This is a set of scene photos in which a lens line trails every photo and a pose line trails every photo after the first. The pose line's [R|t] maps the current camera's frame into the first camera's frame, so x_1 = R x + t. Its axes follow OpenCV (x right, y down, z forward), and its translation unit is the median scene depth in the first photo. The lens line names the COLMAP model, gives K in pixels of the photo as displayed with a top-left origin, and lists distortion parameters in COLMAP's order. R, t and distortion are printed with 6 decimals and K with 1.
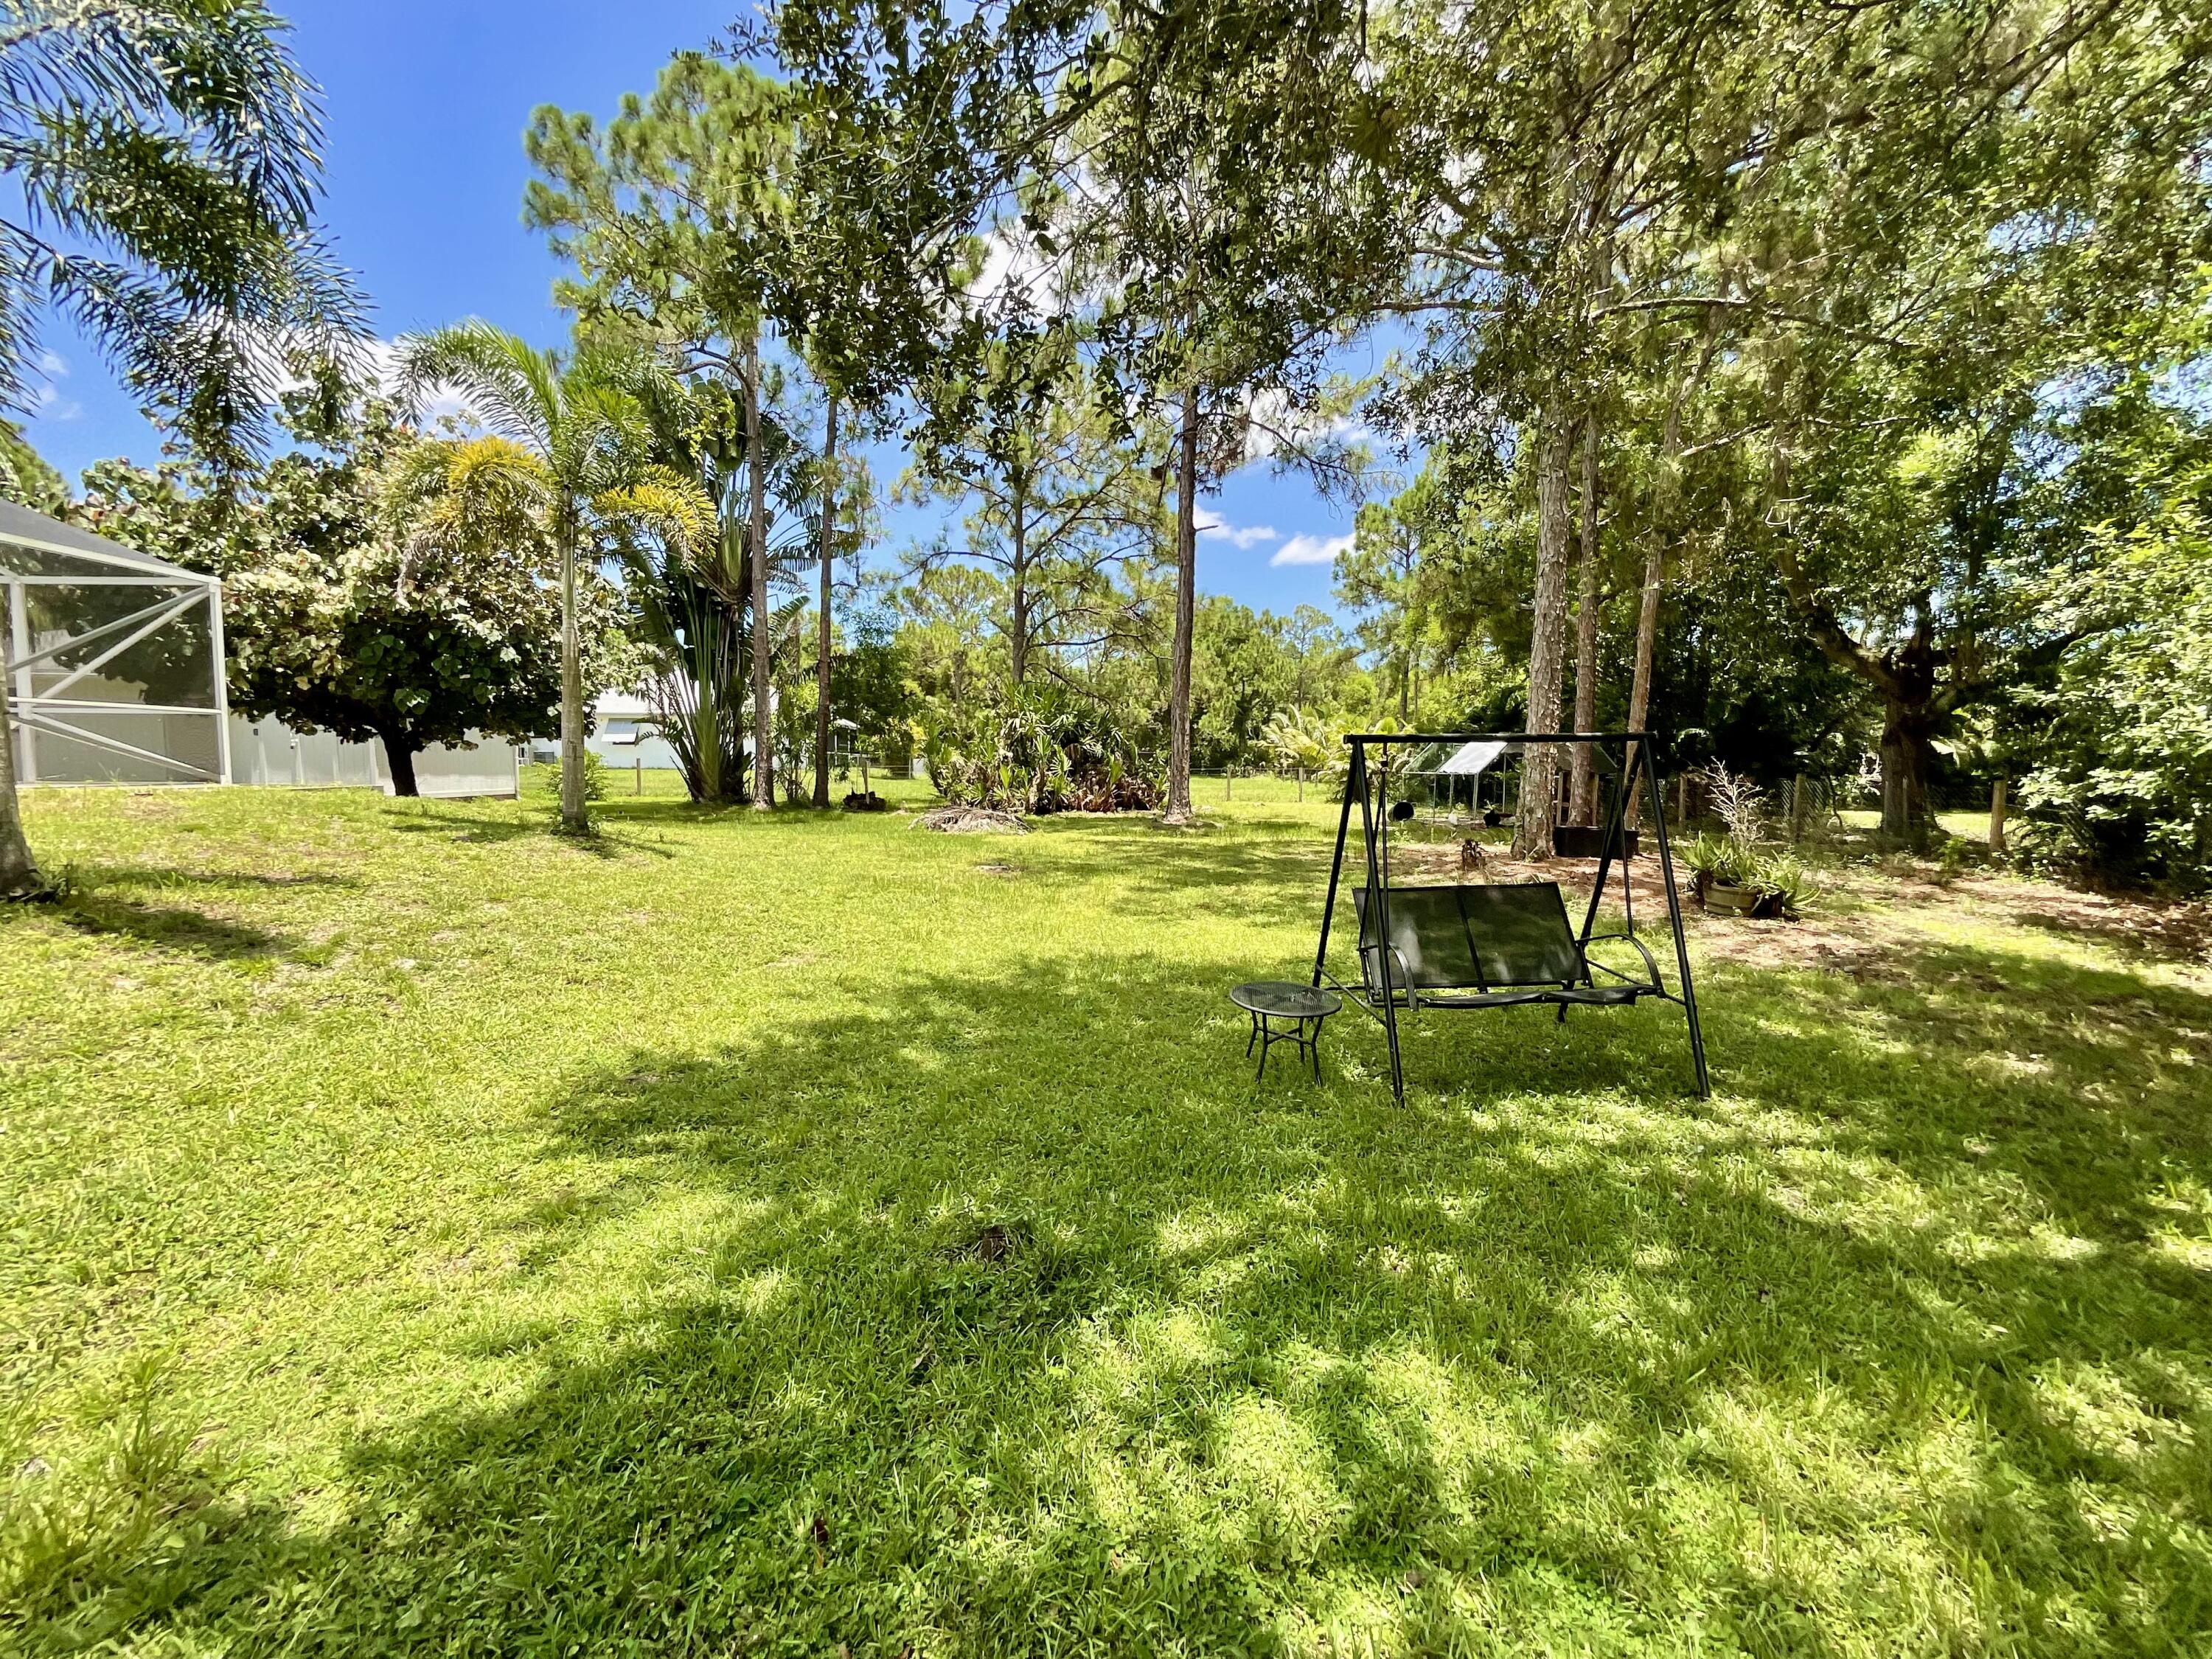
lens RADIAL K [[889.8, 0, 1102.9], [0, 889.8, 829.1], [0, 0, 1]] dist [-0.001562, -0.000143]
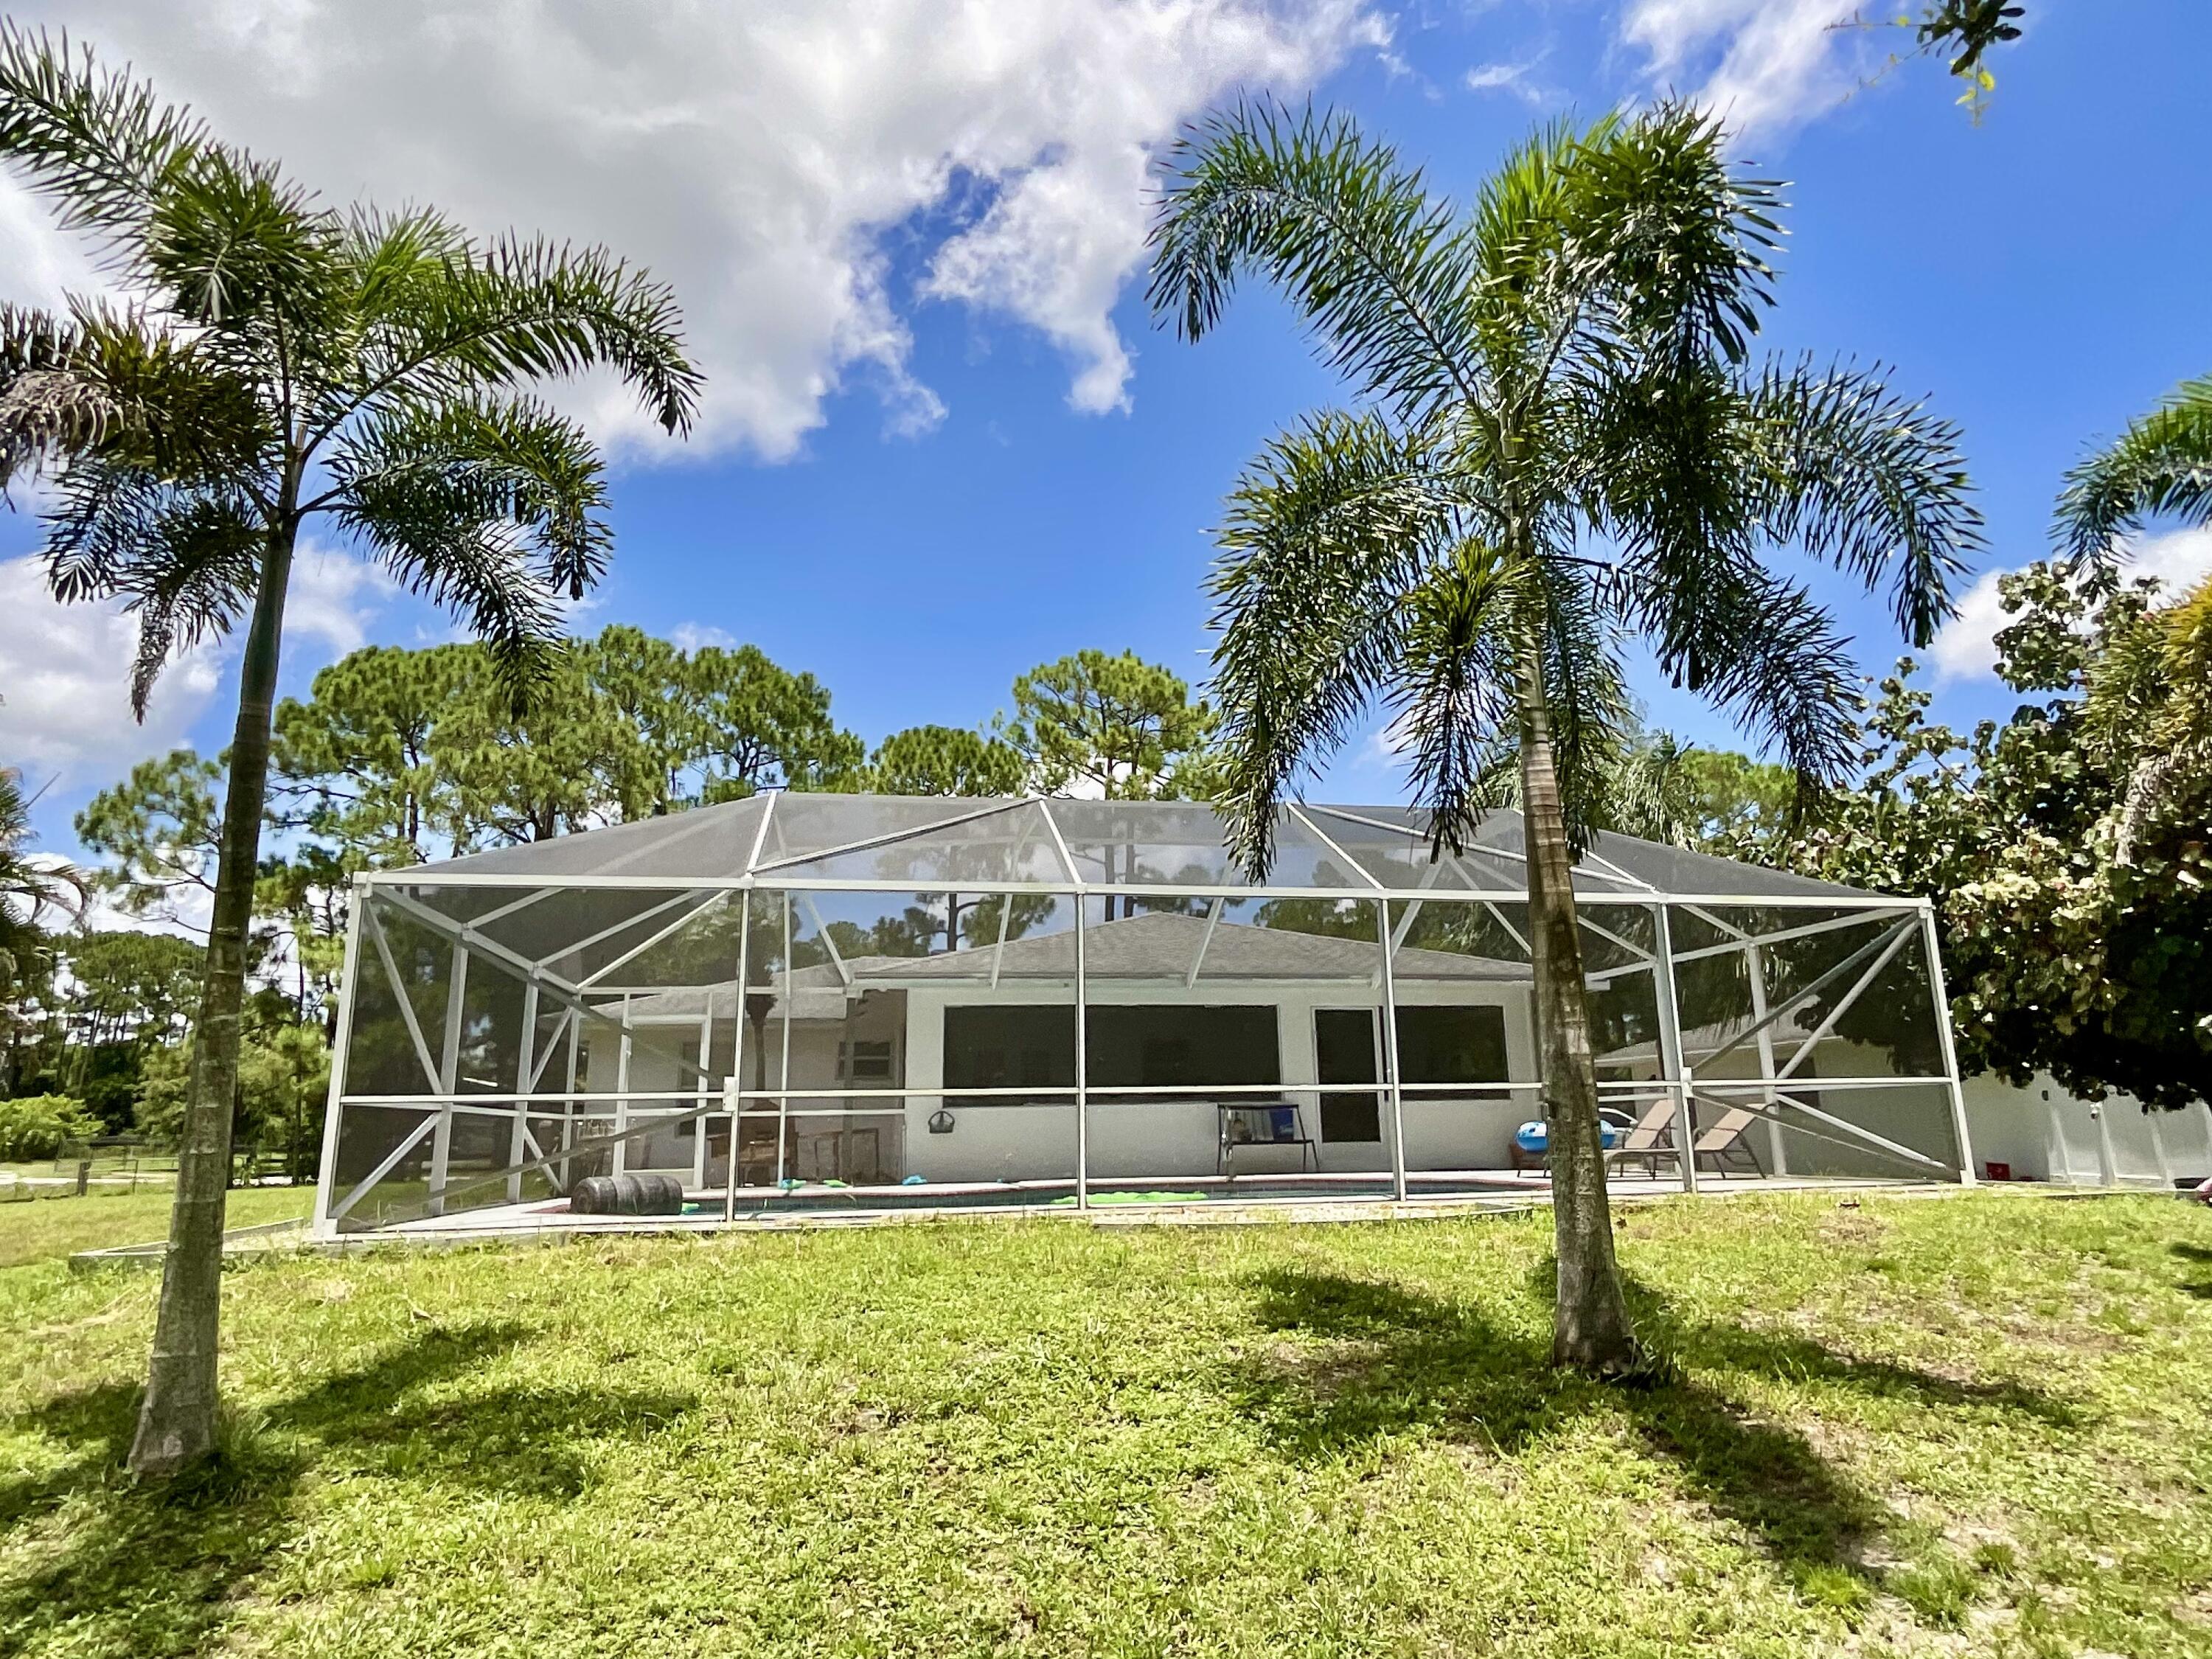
lens RADIAL K [[1273.1, 0, 1102.7], [0, 1273.1, 832.0], [0, 0, 1]] dist [-0.003605, -0.000551]
pose [[0.154706, -0.238176, -0.958821, -0.055463], [-0.055572, 0.966871, -0.249142, -0.027380], [0.986396, 0.091827, 0.136345, 0.141074]]
